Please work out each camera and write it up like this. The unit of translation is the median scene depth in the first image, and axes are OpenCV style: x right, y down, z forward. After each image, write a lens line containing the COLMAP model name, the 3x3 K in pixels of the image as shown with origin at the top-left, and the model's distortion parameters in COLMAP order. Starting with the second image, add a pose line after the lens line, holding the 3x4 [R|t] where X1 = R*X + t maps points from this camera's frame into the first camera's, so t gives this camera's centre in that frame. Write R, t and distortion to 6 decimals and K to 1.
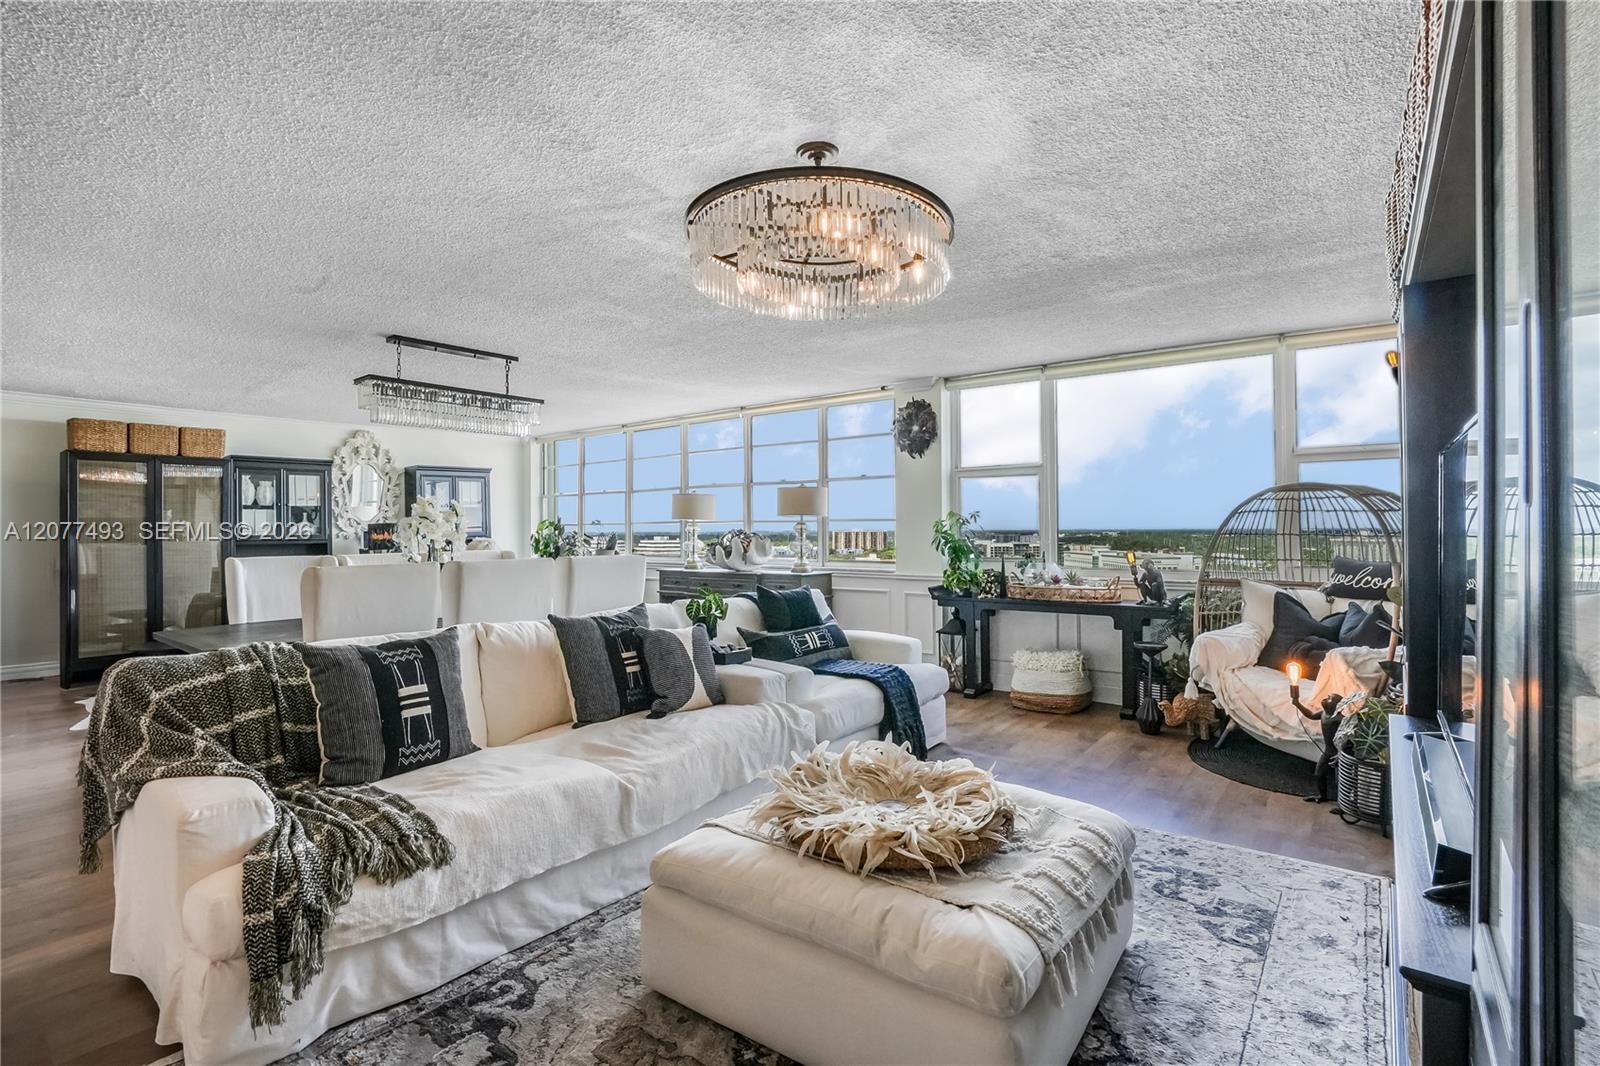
lens RADIAL K [[744.6, 0, 801.1], [0, 744.6, 526.8], [0, 0, 1]] dist [-0.070372, 0.027029]
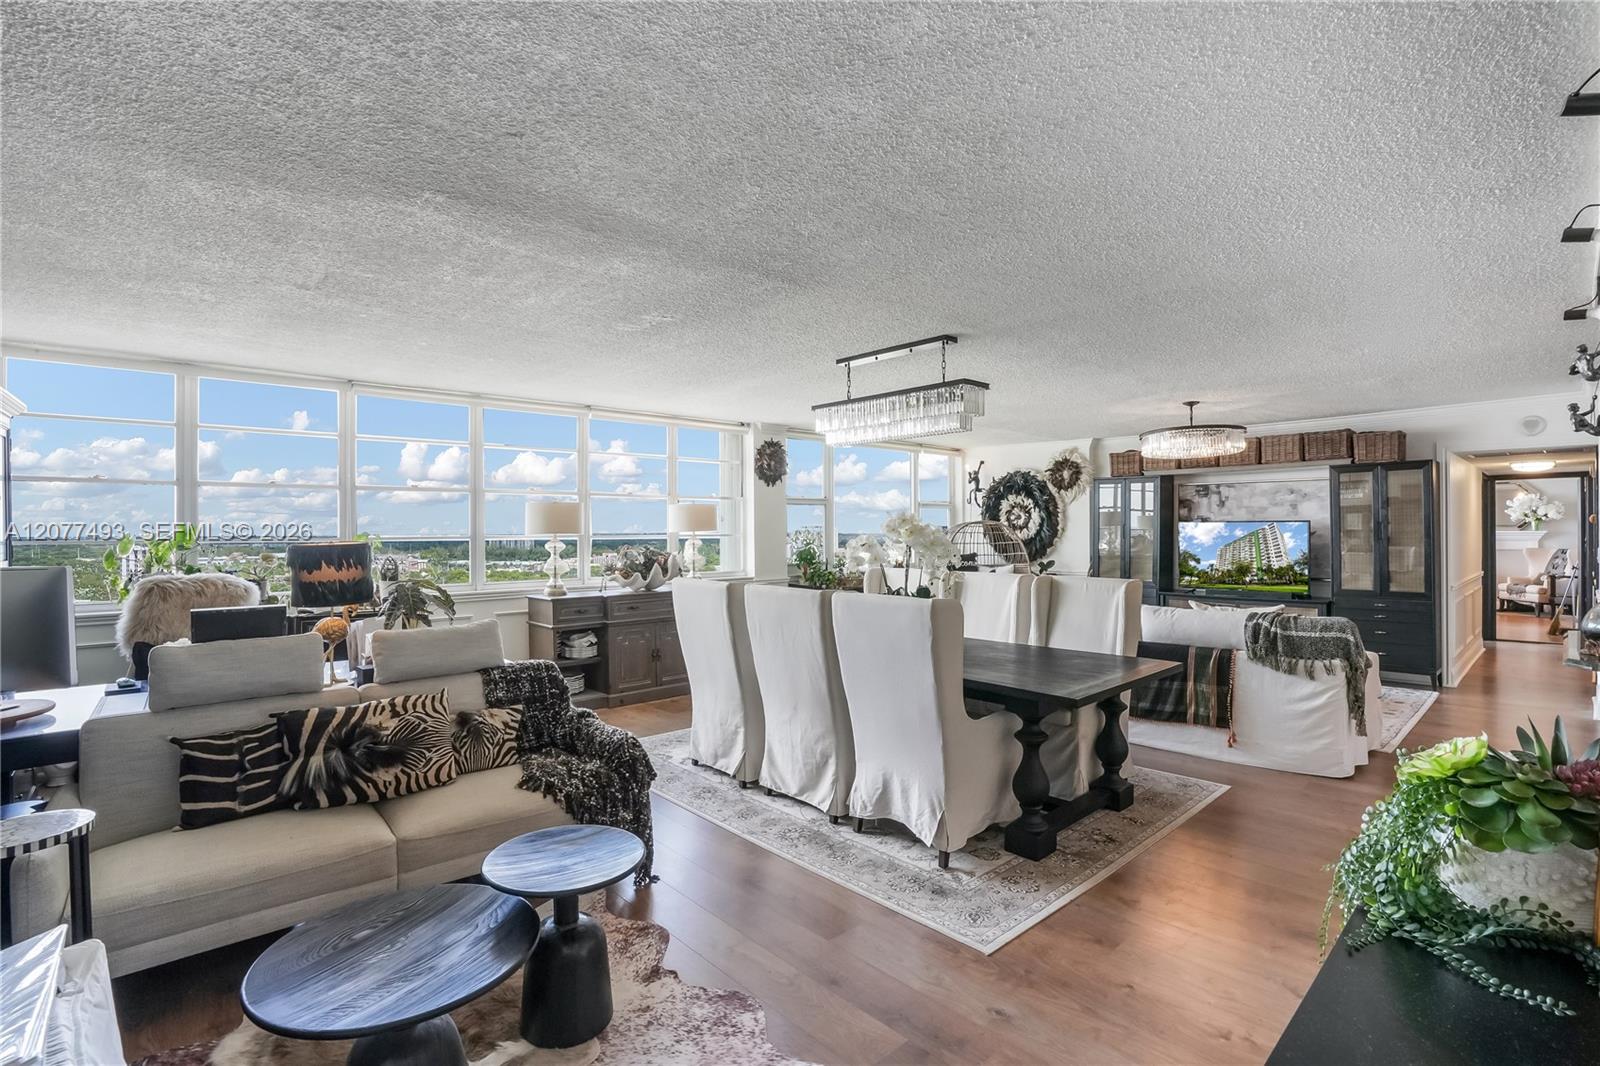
lens RADIAL K [[744.6, 0, 801.1], [0, 744.6, 526.8], [0, 0, 1]] dist [-0.070372, 0.027029]
pose [[0.170818, 0.009984, 0.985252, -1.030772], [0.000606, 0.999947, -0.010238, -0.010901], [-0.985302, 0.002346, 0.170803, 0.702583]]
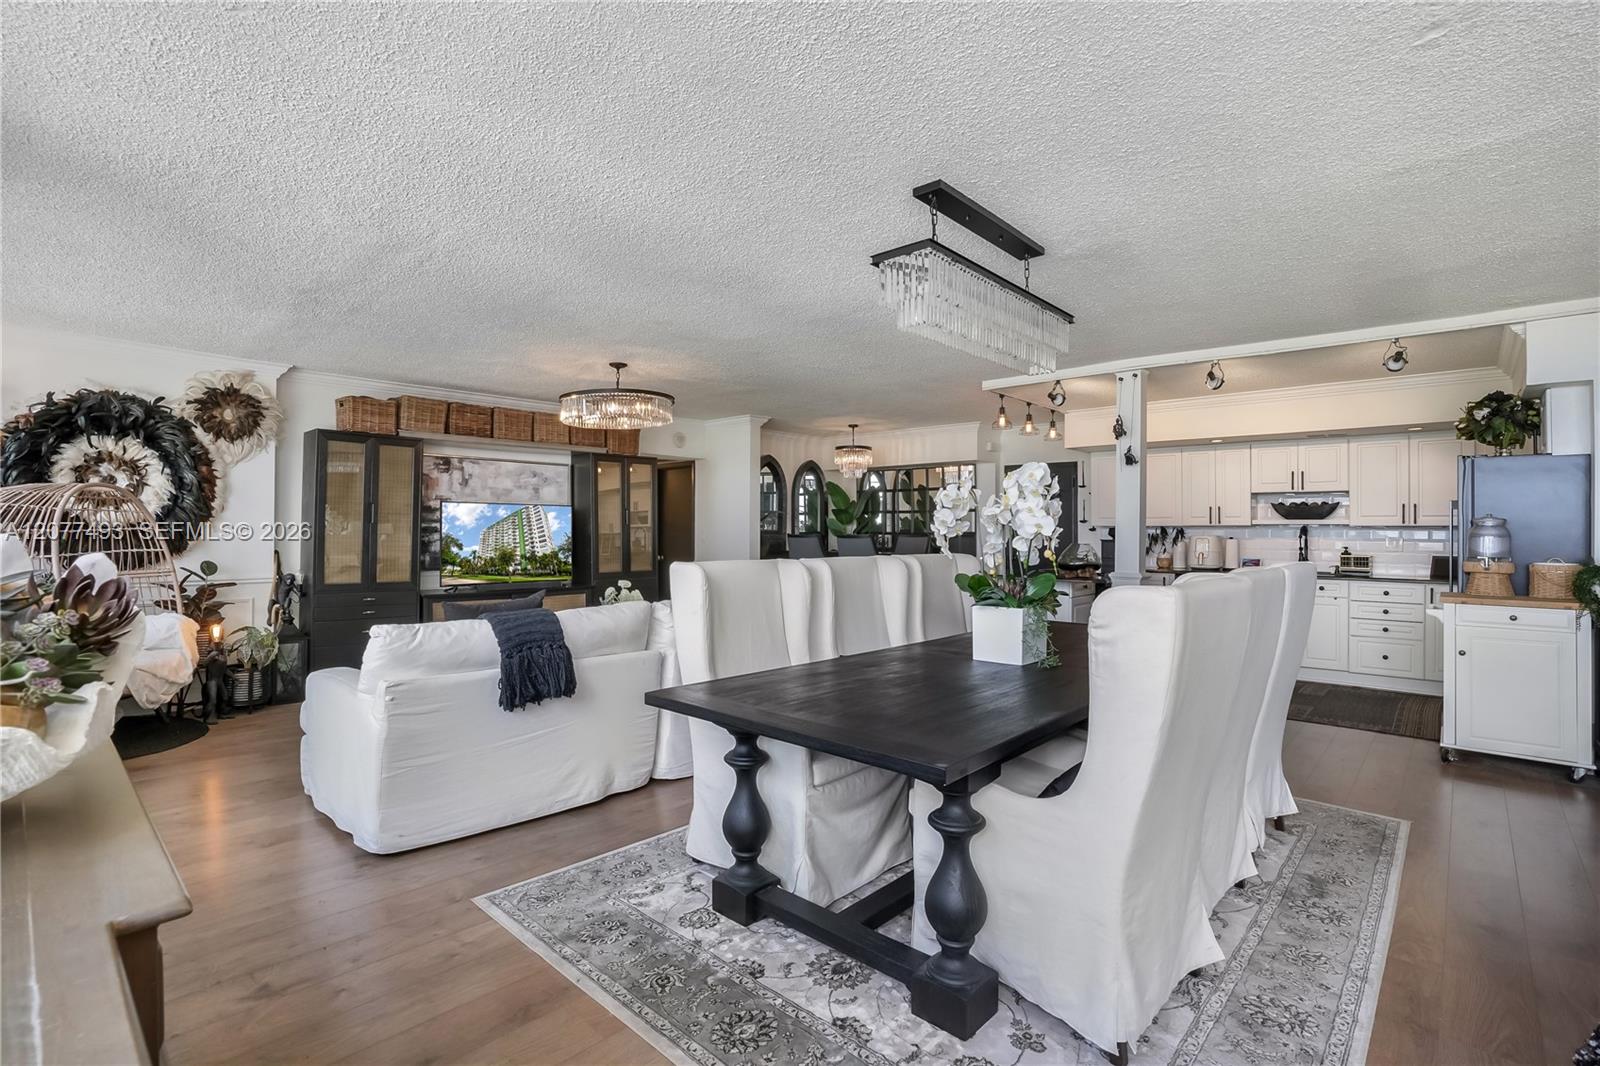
lens RADIAL K [[744.6, 0, 801.1], [0, 744.6, 526.8], [0, 0, 1]] dist [-0.070372, 0.027029]
pose [[-0.996356, 0.003954, 0.085201, -0.274215], [0.003310, 0.999965, -0.007695, 0.009695], [-0.085228, -0.007384, -0.996334, 1.189029]]
